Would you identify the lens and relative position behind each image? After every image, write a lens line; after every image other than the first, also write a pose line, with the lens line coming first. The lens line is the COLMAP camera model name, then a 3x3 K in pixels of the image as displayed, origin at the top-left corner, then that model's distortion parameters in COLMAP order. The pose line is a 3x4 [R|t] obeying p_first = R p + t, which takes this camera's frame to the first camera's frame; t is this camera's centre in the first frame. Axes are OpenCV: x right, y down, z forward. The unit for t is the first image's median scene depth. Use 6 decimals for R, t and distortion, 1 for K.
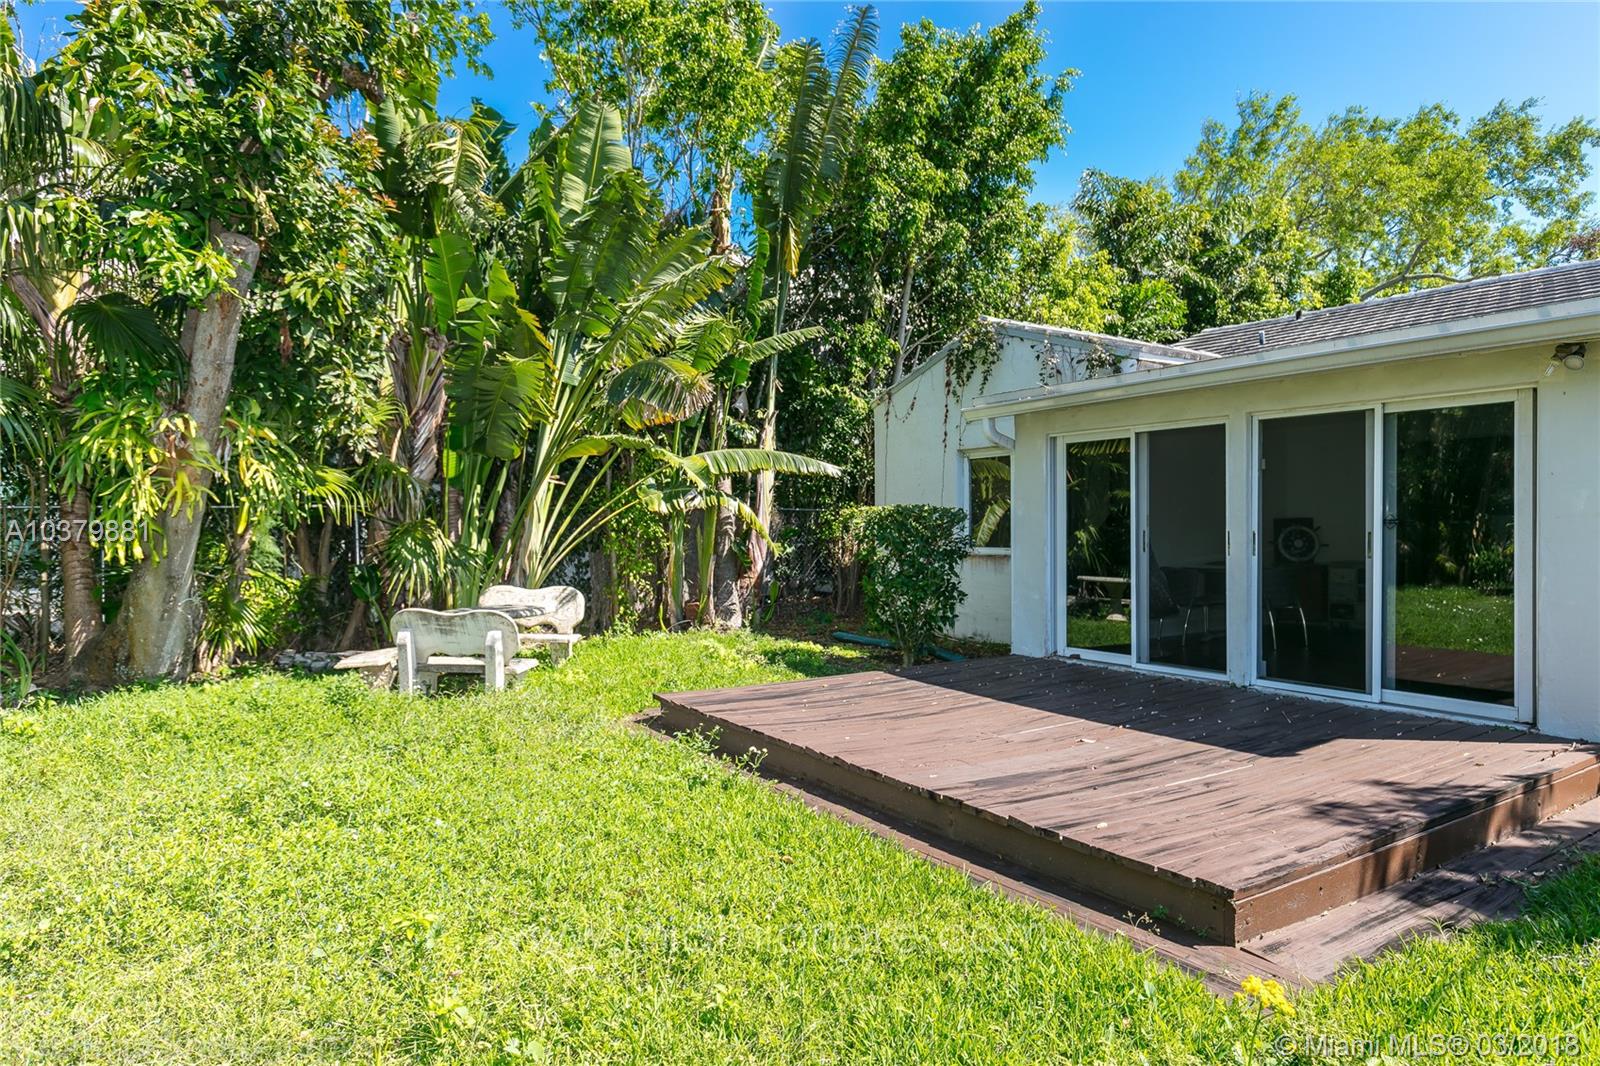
lens RADIAL K [[949.1, 0, 800.6], [0, 949.1, 530.3], [0, 0, 1]] dist [-0.006806, -0.000280]
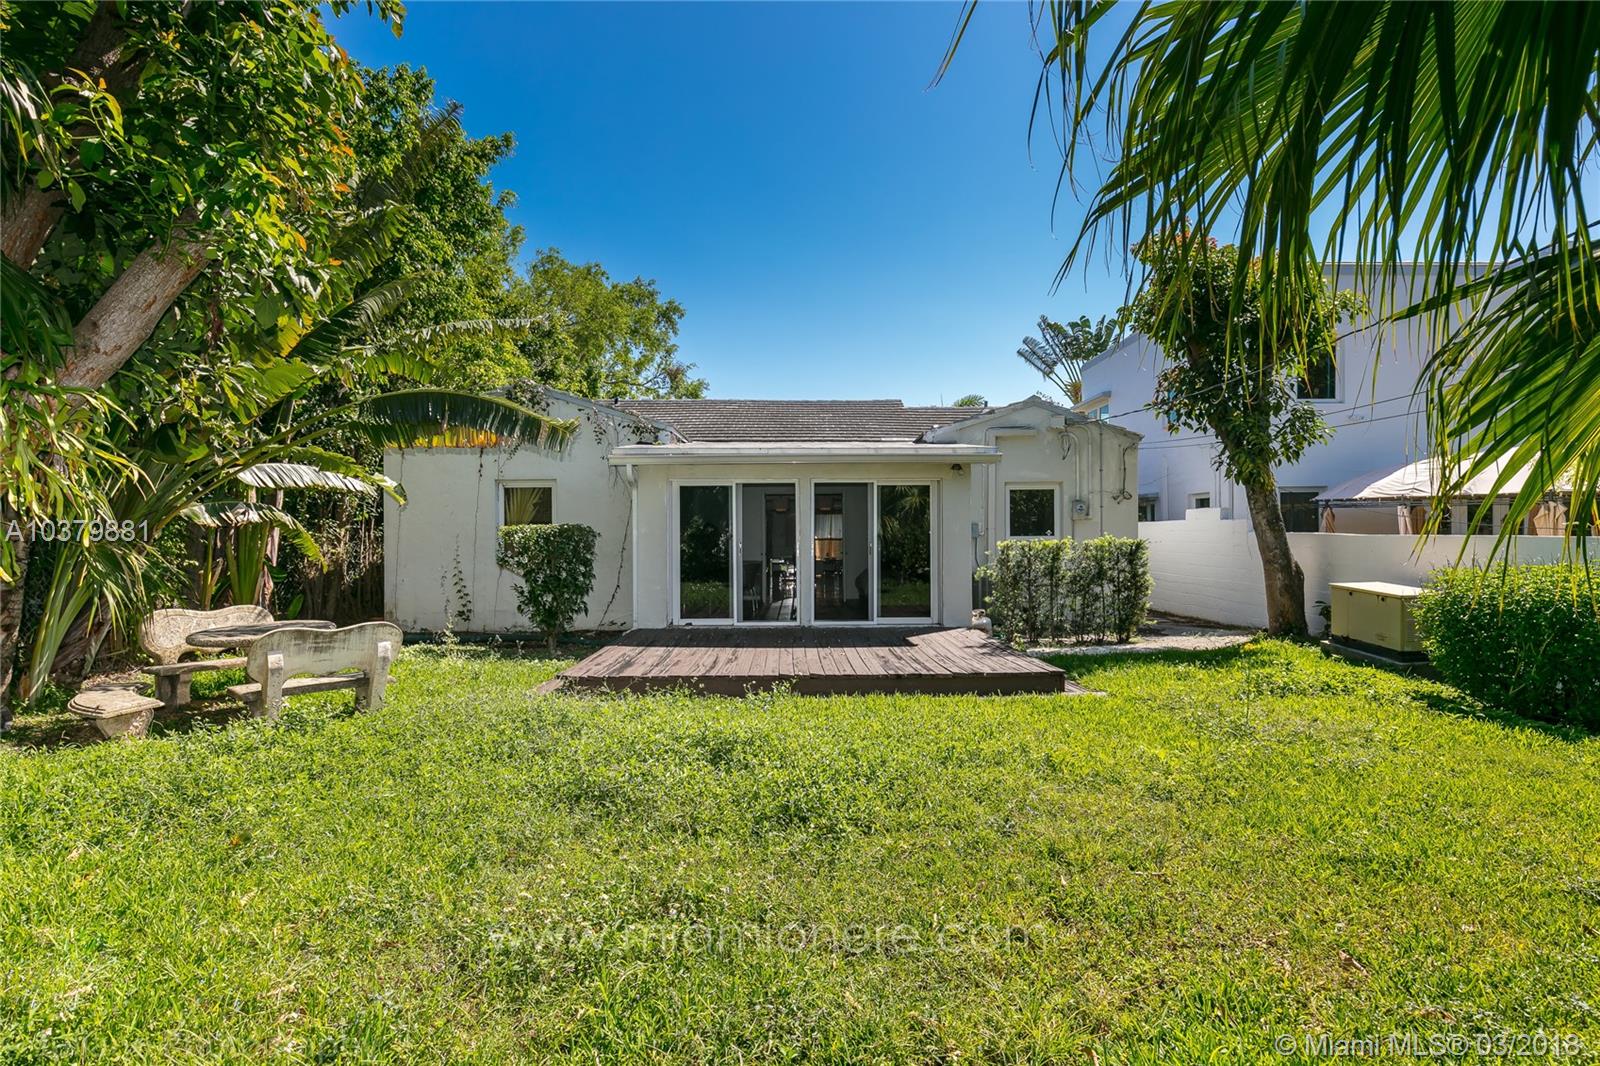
lens RADIAL K [[795.7, 0, 802.1], [0, 795.7, 537.5], [0, 0, 1]] dist [-0.005824, -0.000712]
pose [[0.538866, 0.003977, 0.842382, -0.695175], [0.007262, 0.999930, -0.009366, 0.005149], [-0.842360, 0.011165, 0.538799, 0.142437]]
